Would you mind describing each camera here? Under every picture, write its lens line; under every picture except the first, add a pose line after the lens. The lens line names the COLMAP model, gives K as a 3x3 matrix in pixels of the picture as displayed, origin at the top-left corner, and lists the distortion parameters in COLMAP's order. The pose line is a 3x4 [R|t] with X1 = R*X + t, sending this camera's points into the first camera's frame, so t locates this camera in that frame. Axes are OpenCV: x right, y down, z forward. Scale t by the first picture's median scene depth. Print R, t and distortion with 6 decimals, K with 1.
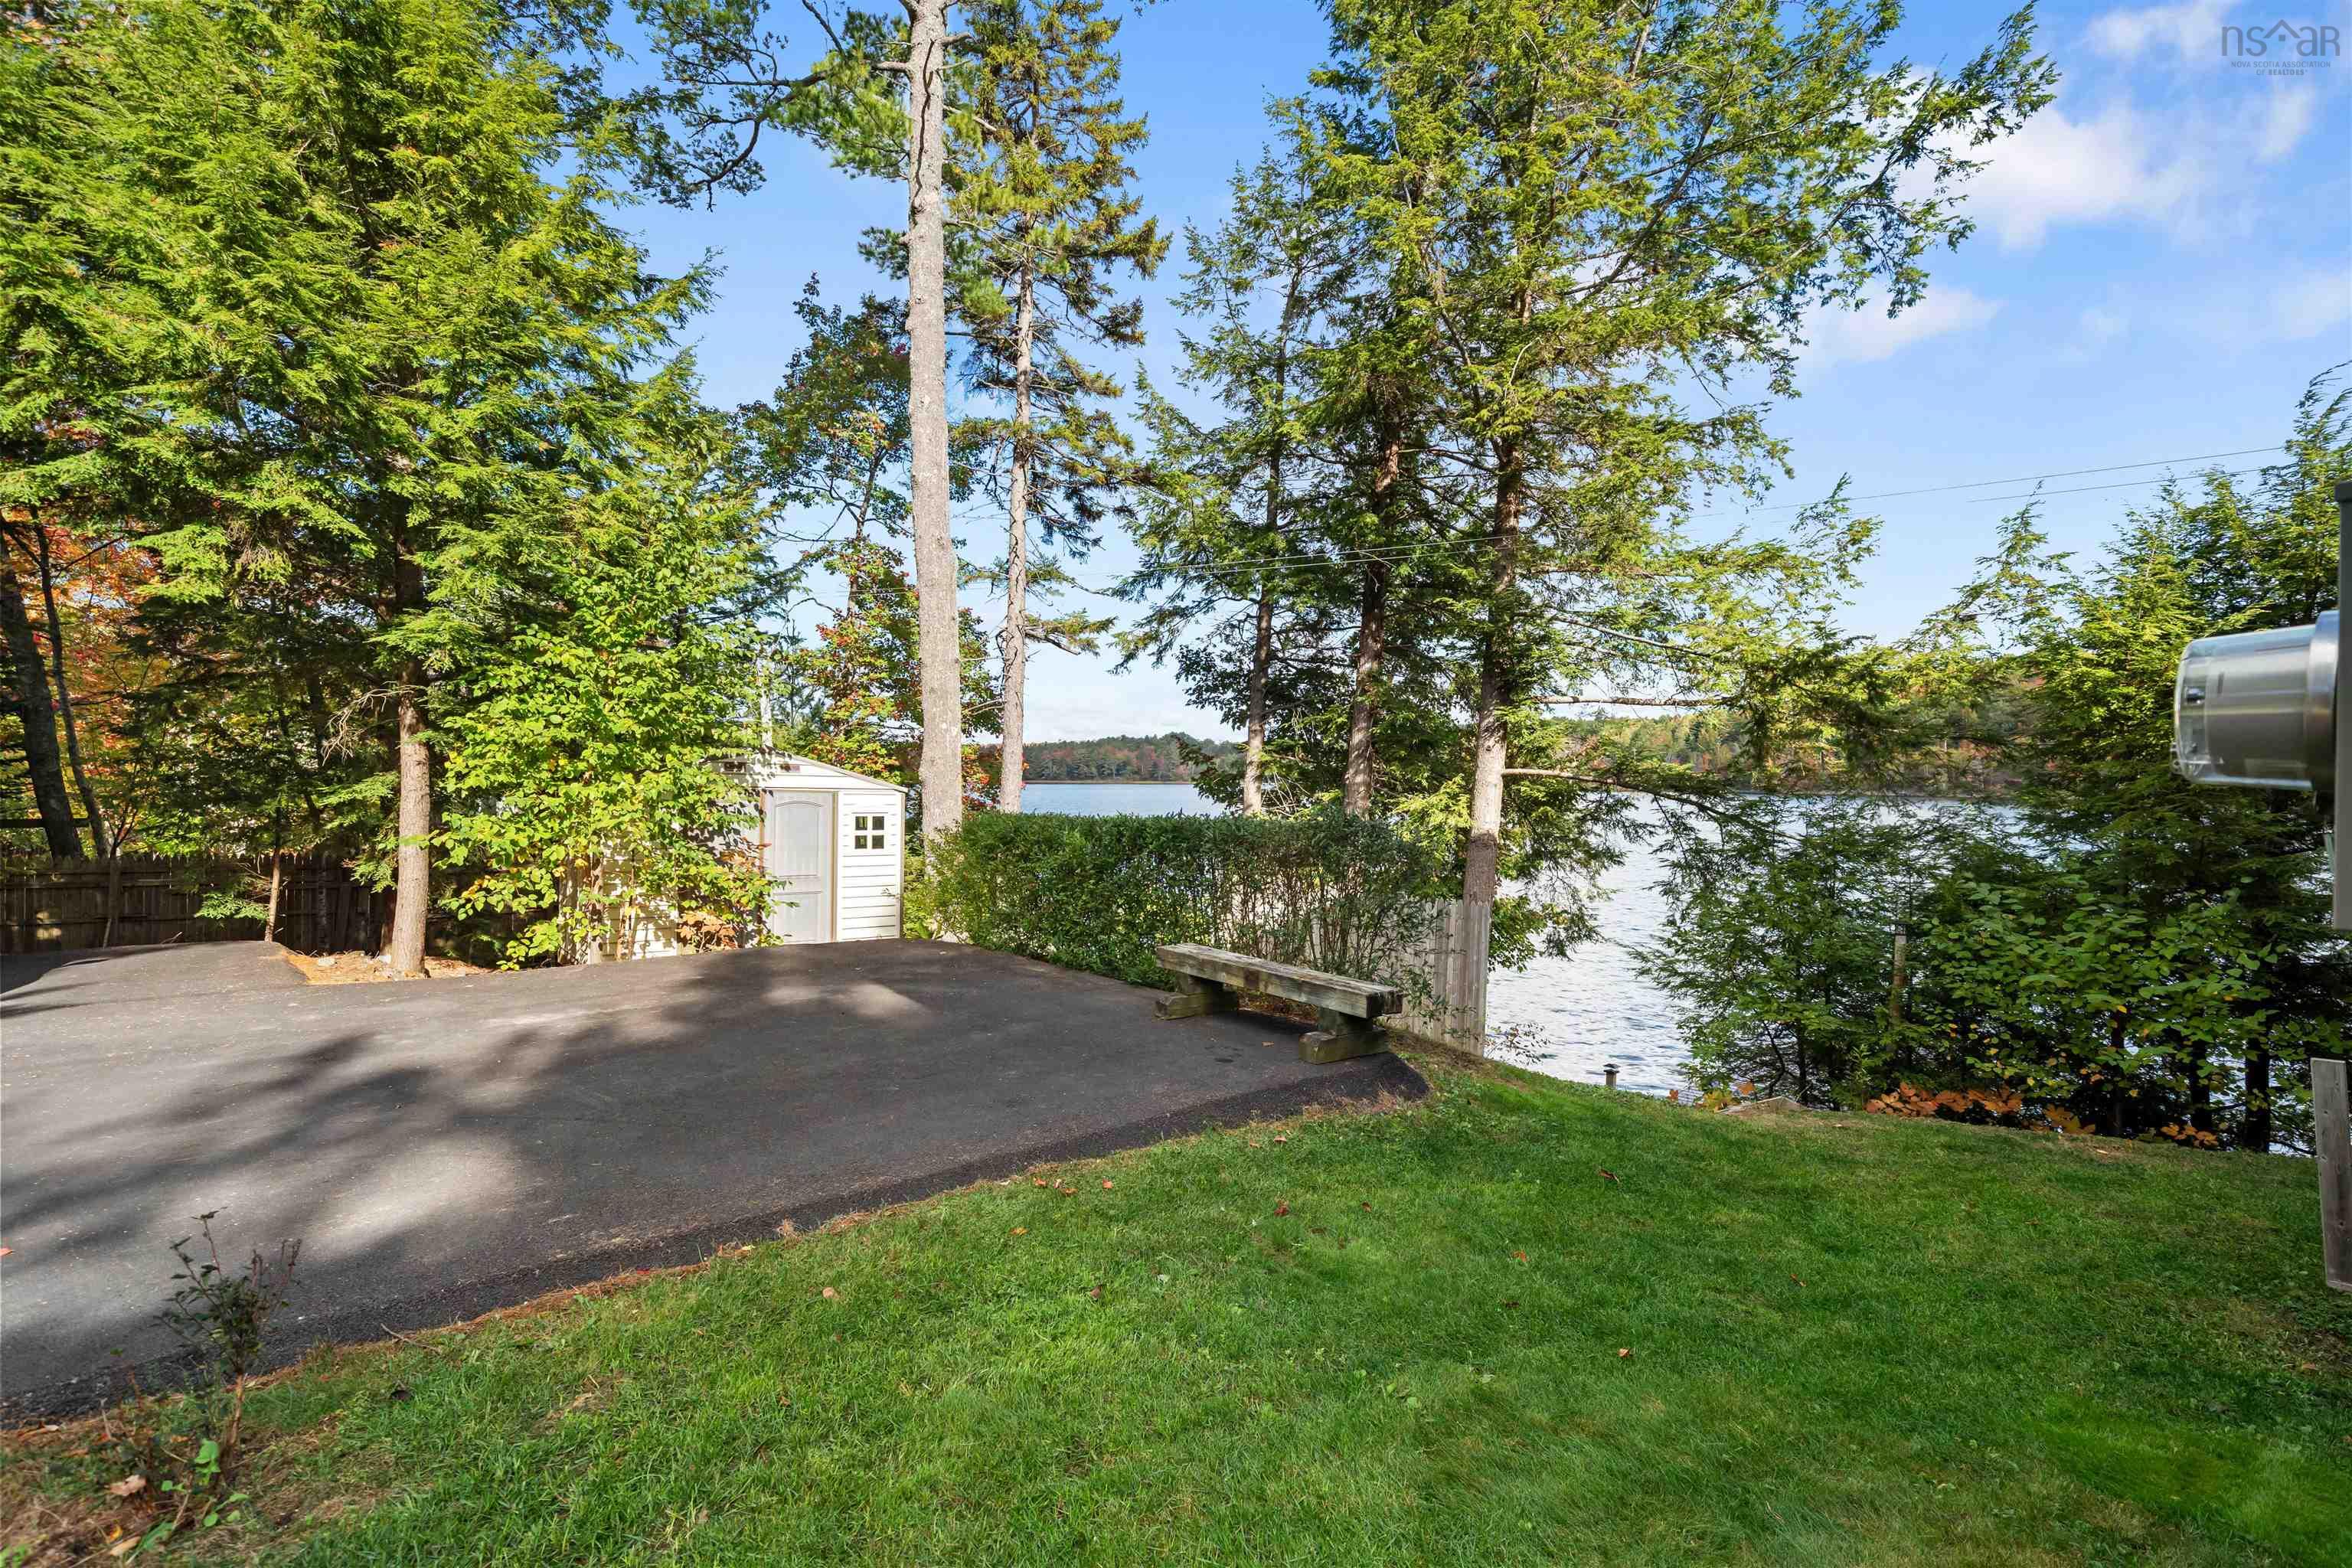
lens RADIAL K [[1056.0, 0, 1171.6], [0, 1056.0, 781.3], [0, 0, 1]] dist [0.001938, -0.000720]
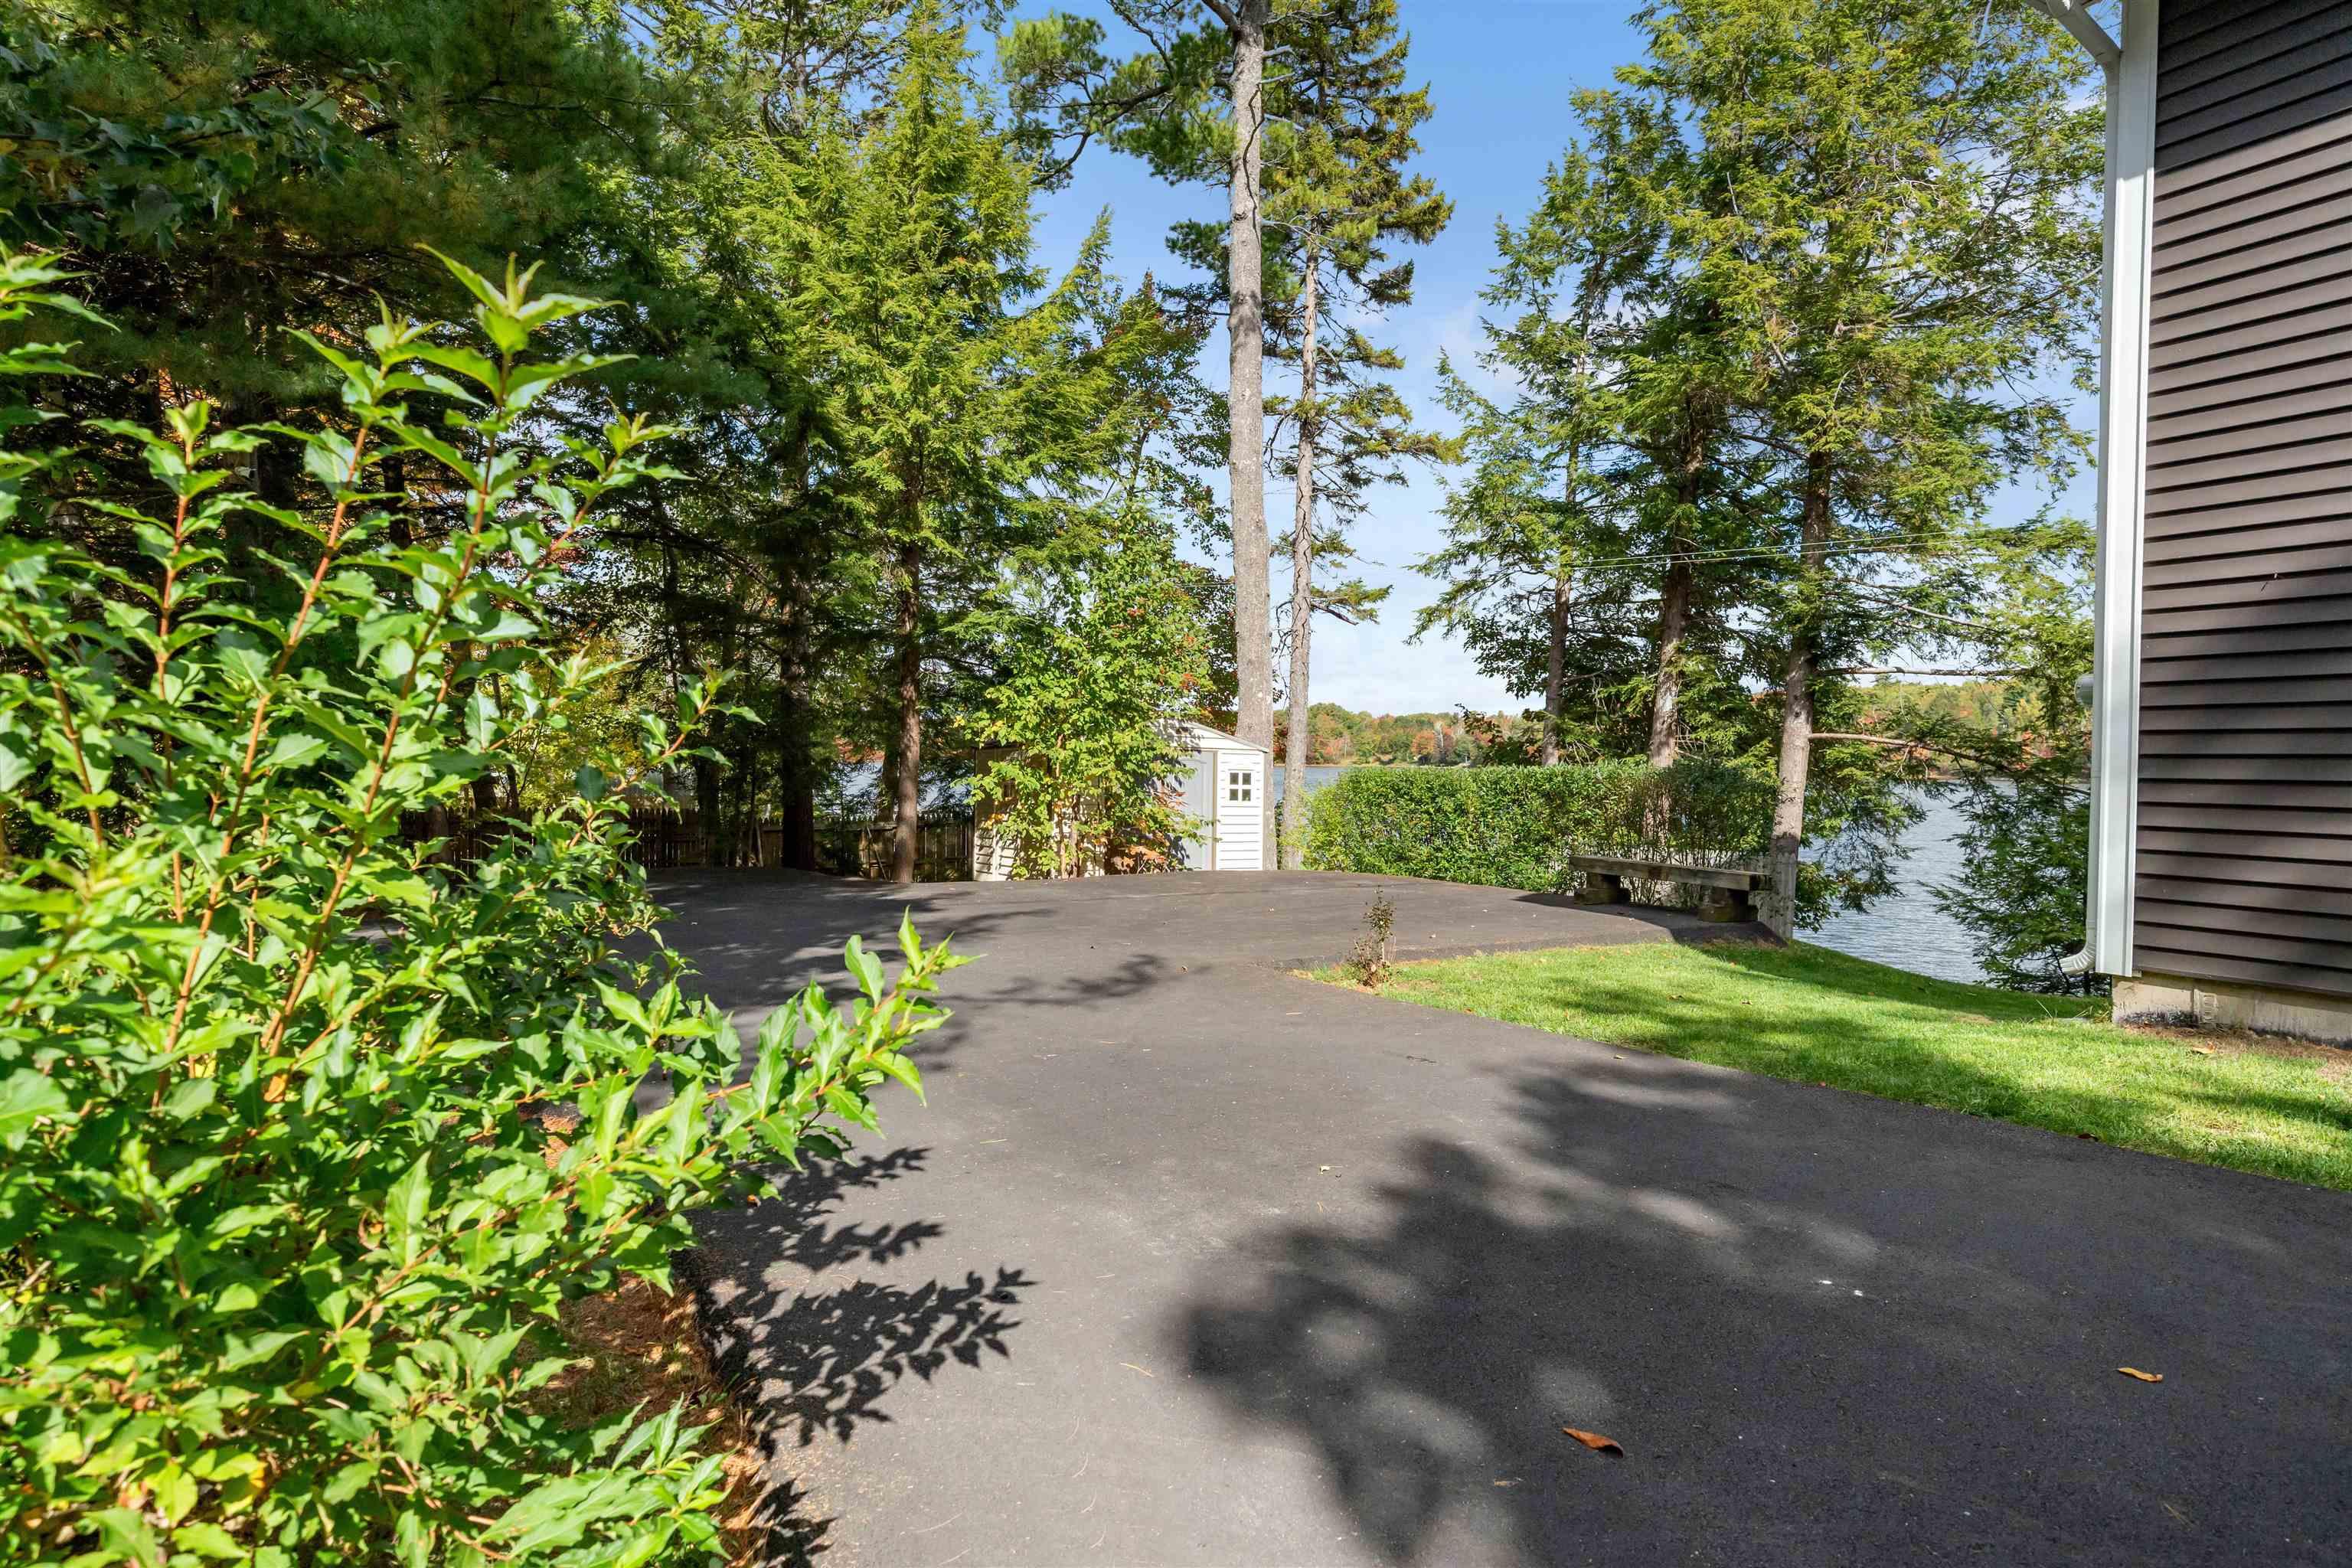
lens RADIAL K [[1291.2, 0, 1181.2], [0, 1291.2, 786.6], [0, 0, 1]] dist [-0.001414, -0.001225]
pose [[0.993891, 0.006488, -0.110175, -0.138763], [-0.004334, 0.999795, 0.019778, 0.014698], [0.110280, -0.019179, 0.993715, -0.300757]]
